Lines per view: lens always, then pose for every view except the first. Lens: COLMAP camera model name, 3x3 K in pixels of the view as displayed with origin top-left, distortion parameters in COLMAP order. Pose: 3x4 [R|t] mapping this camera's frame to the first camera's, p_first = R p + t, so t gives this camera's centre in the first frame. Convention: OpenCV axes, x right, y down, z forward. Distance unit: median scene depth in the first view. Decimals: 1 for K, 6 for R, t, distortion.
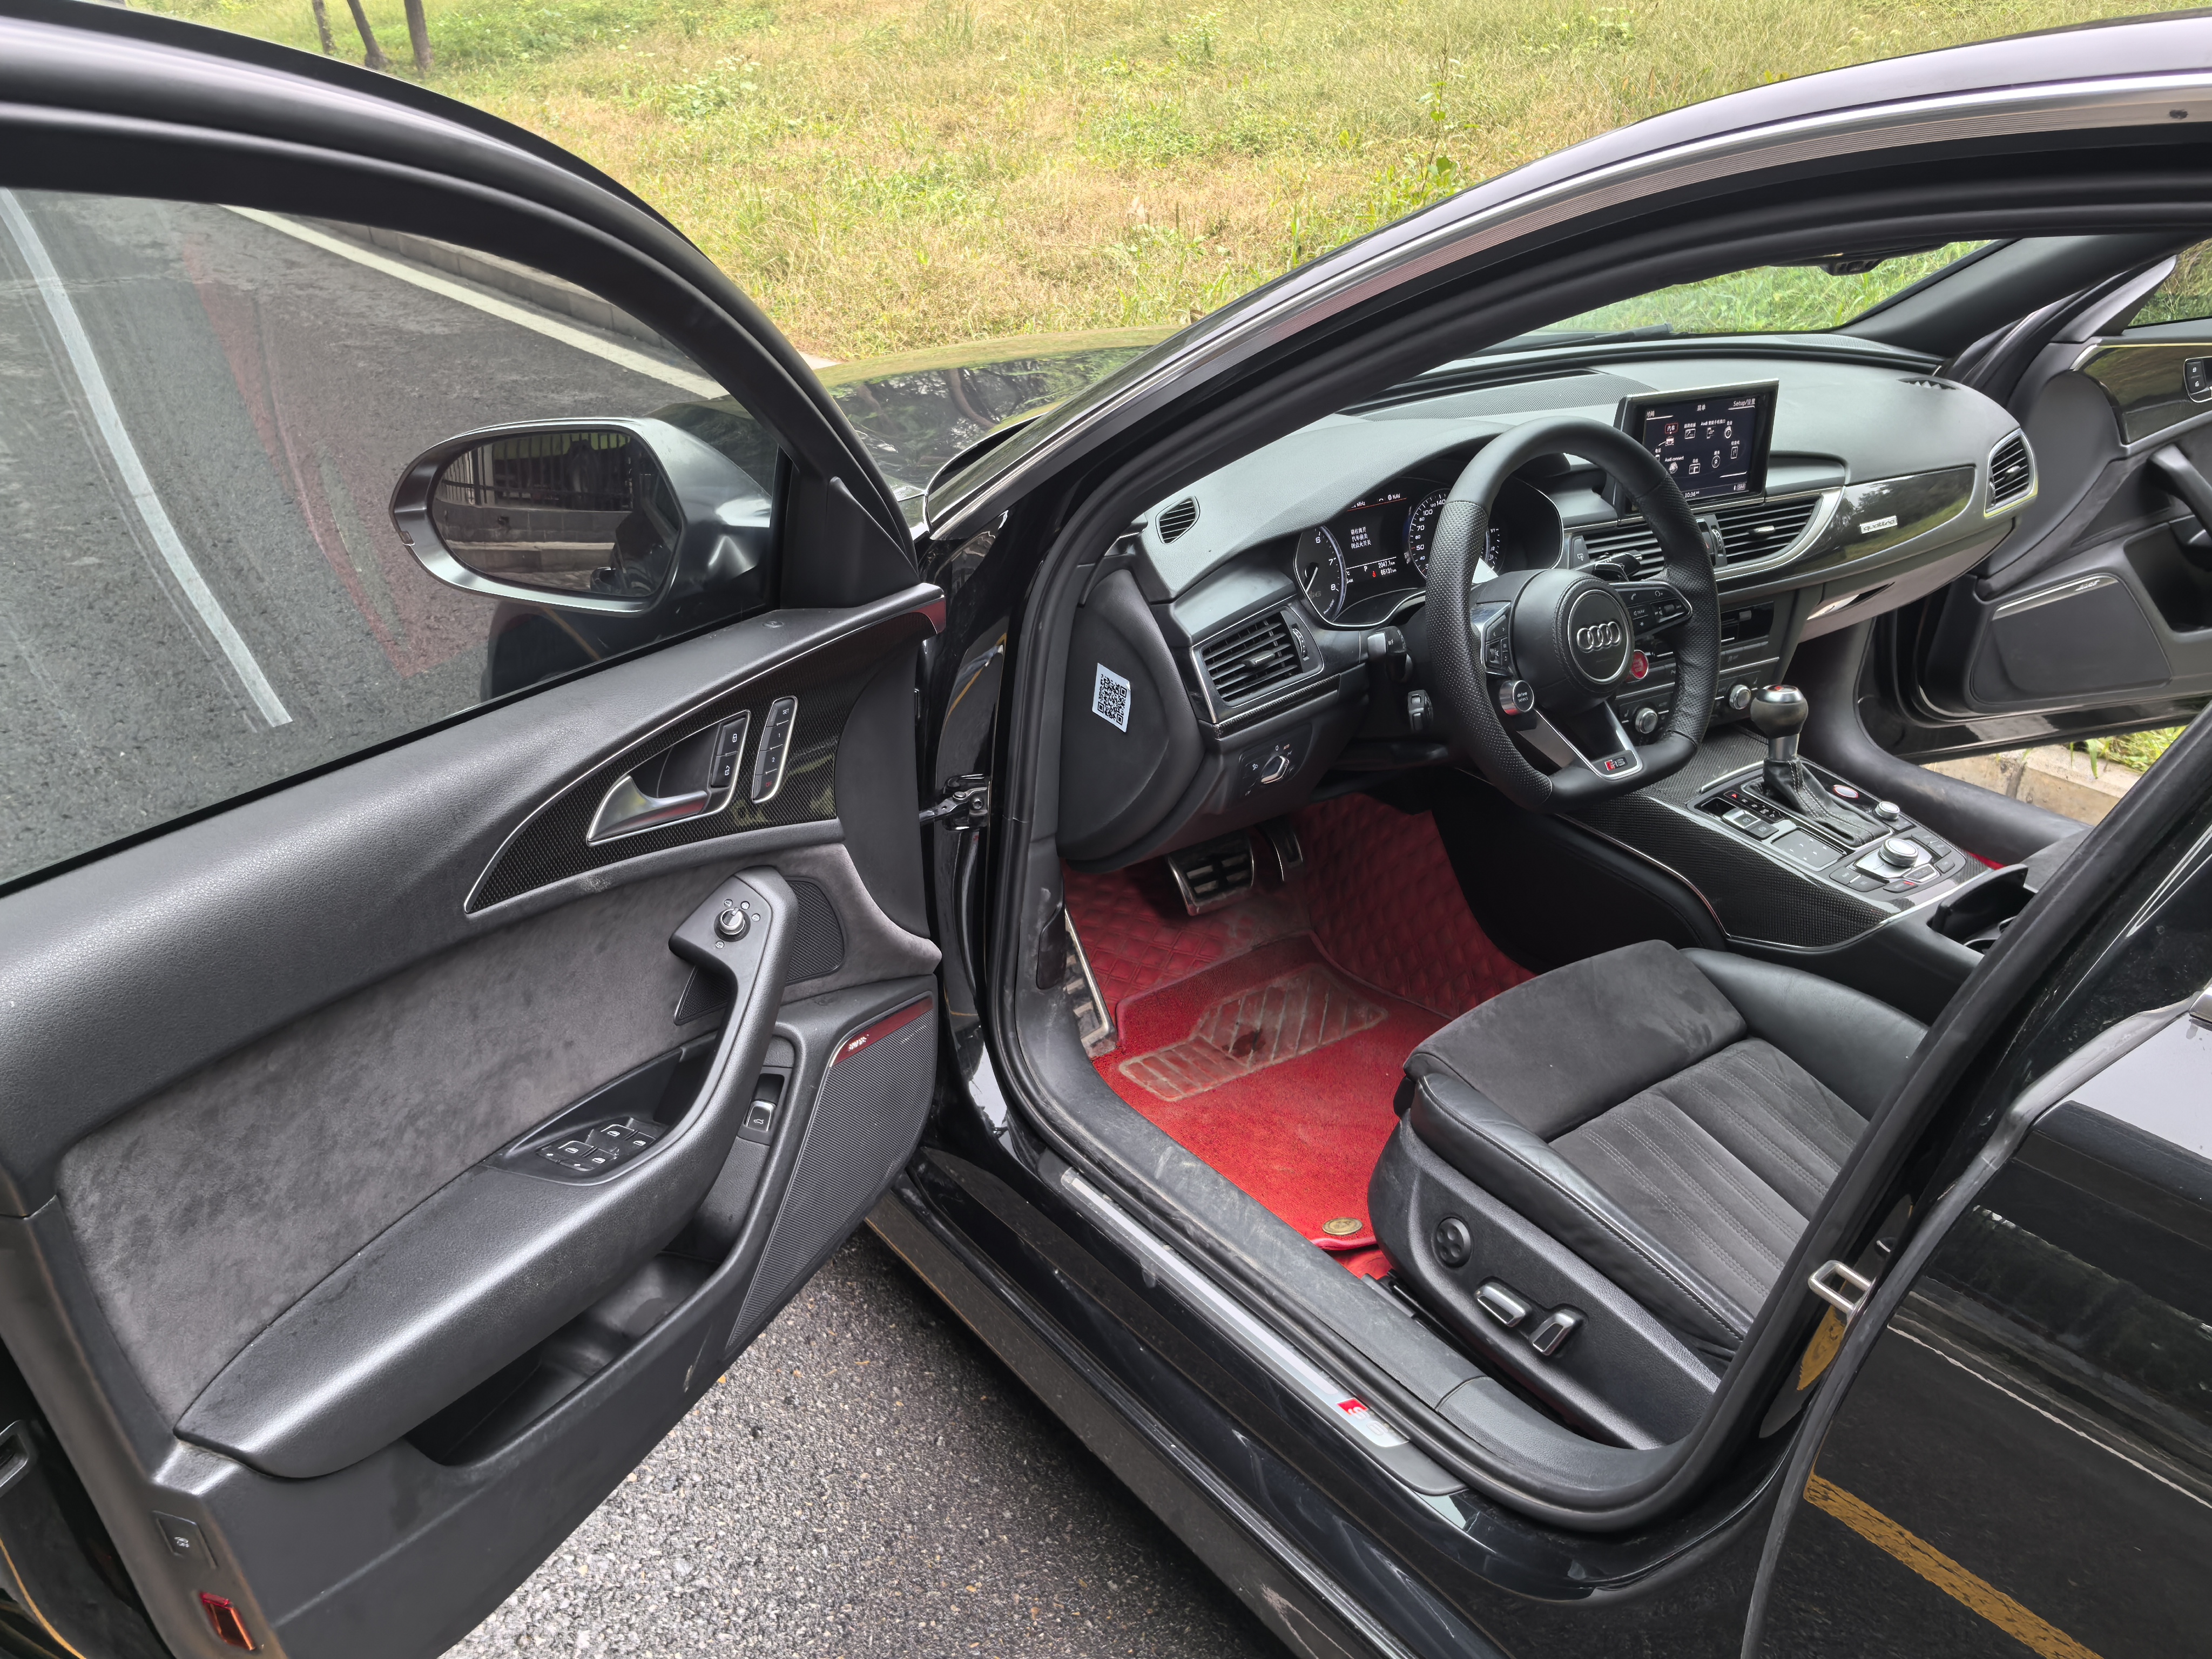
lens RADIAL K [[1709.1, 0, 1108.1], [0, 1709.1, 828.3], [0, 0, 1]] dist [0.001955, -0.030065]
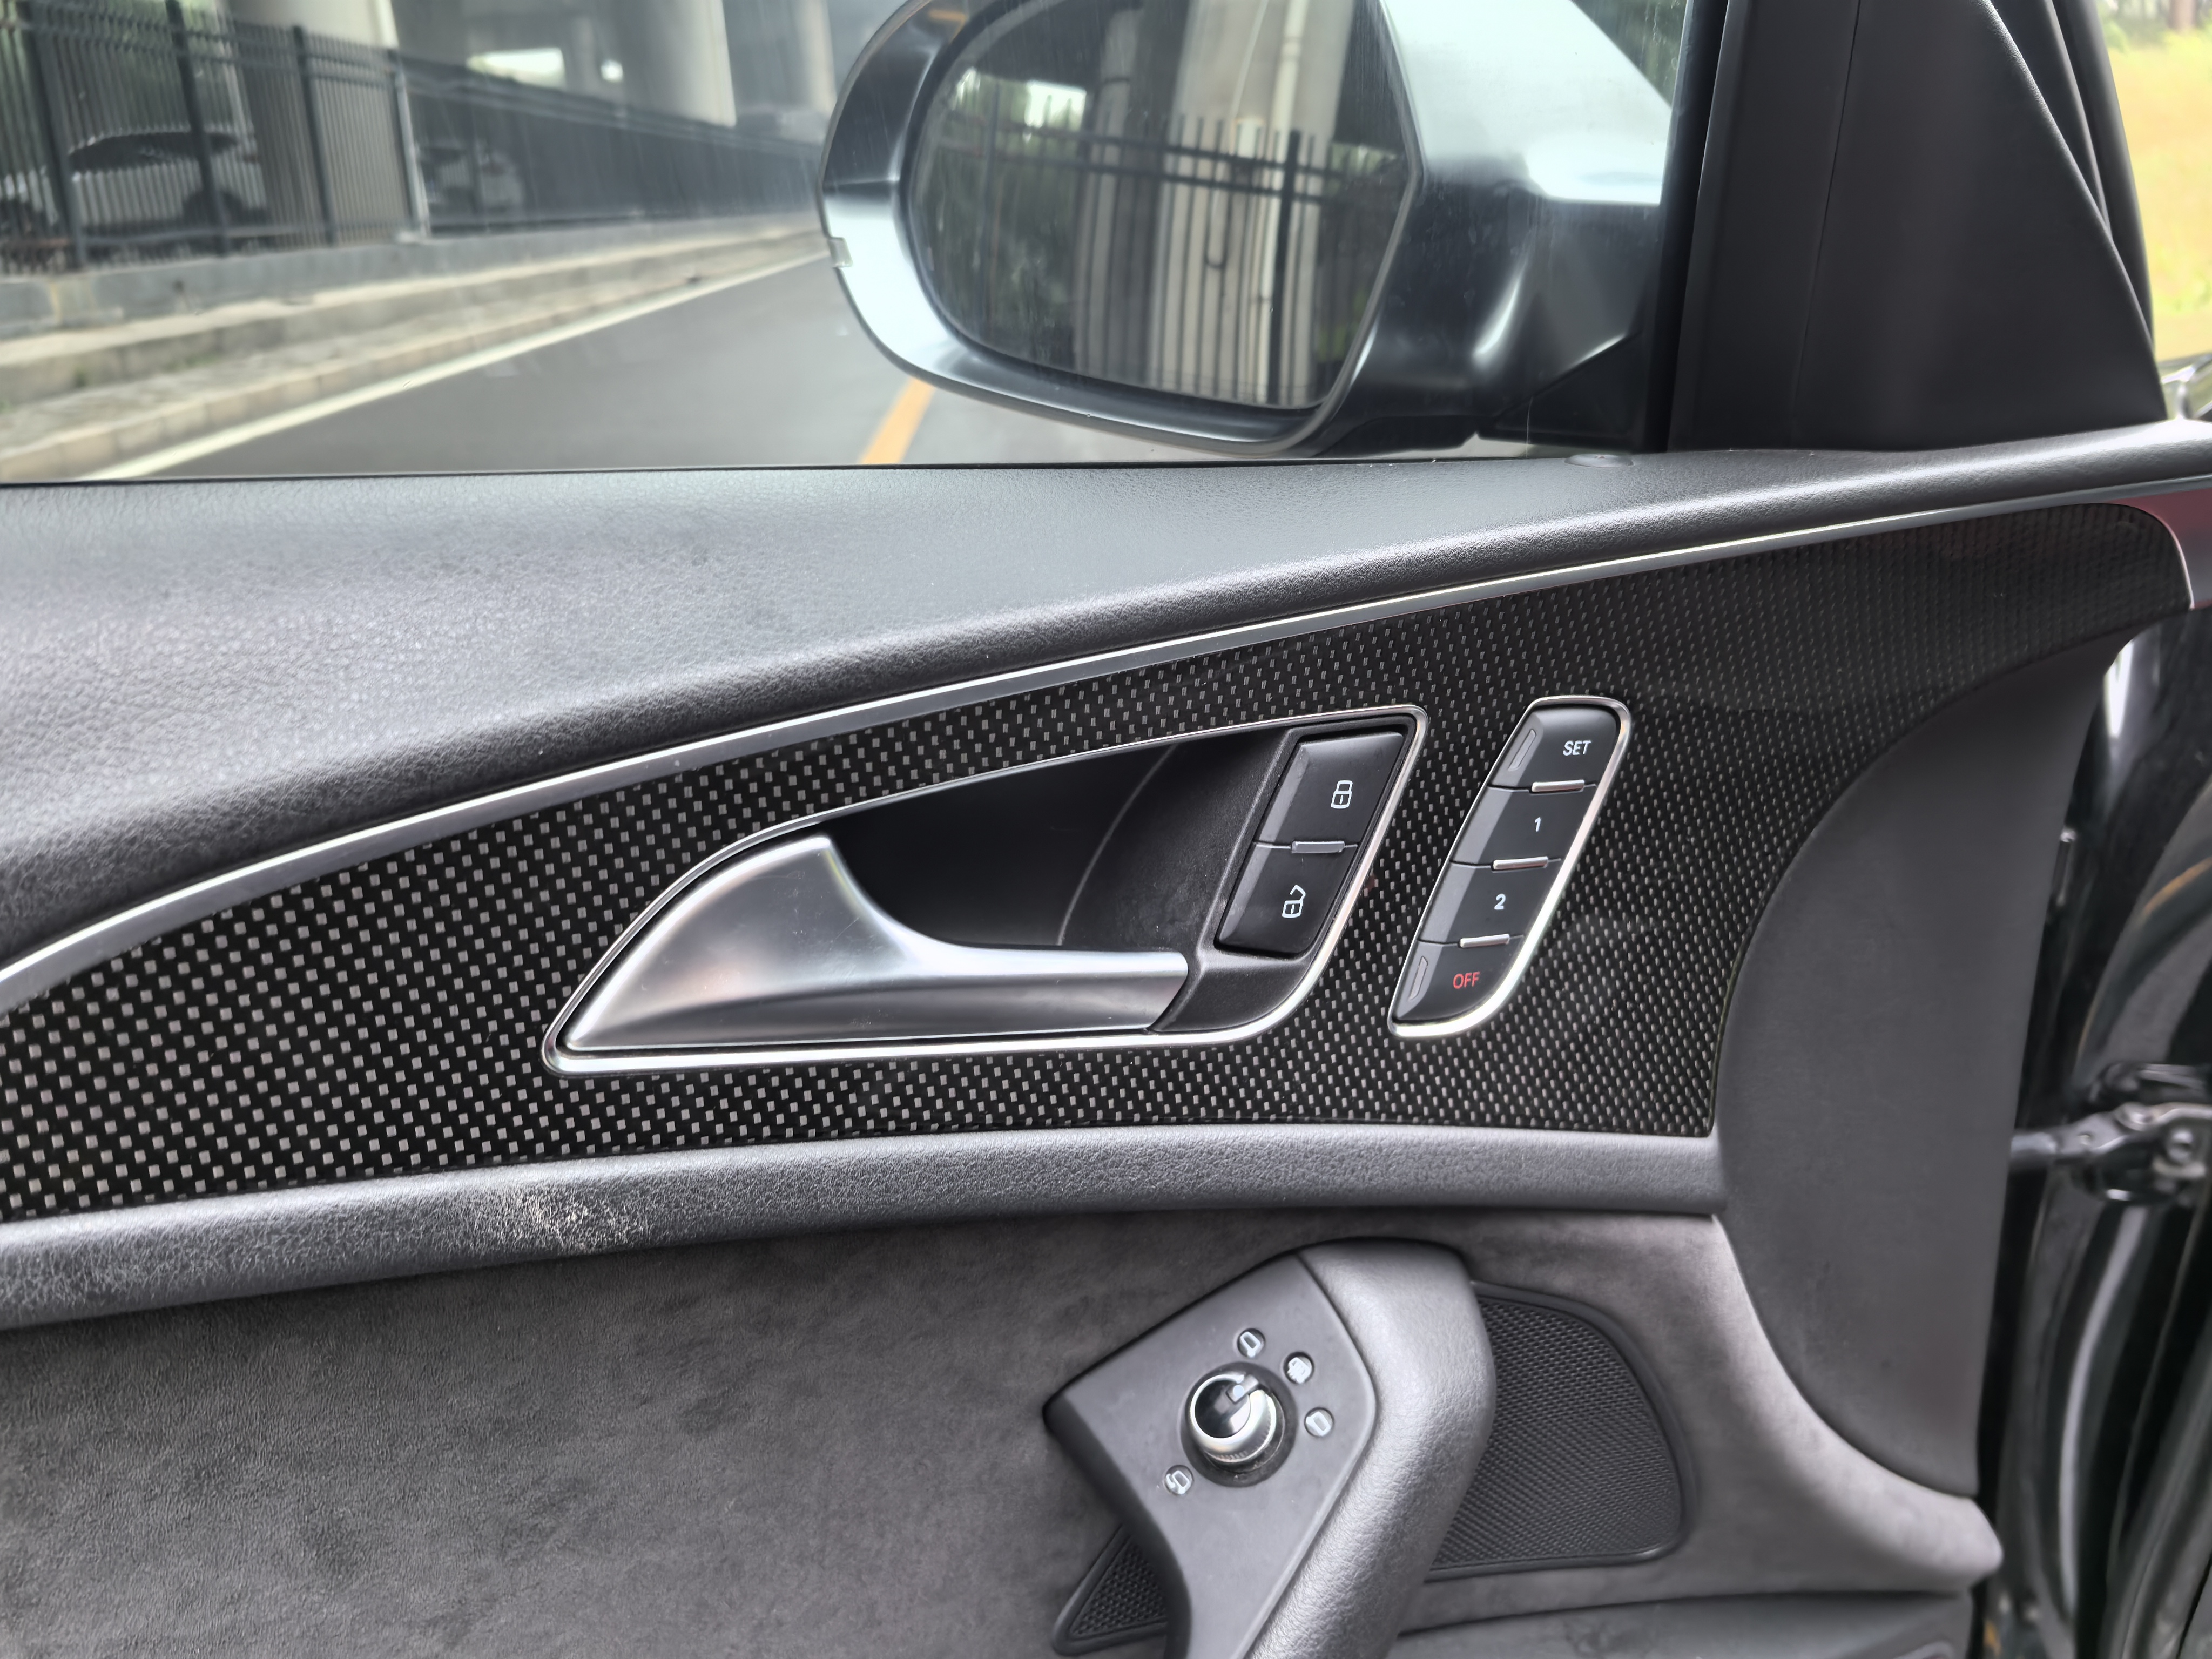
lens RADIAL K [[1709.1, 0, 1137.6], [0, 1709.1, 895.4], [0, 0, 1]] dist [0.001955, -0.030065]
pose [[0.811526, 0.163793, -0.560890, -0.080704], [-0.201634, 0.979444, -0.005715, -0.026798], [0.548424, 0.117733, 0.827871, 0.711643]]
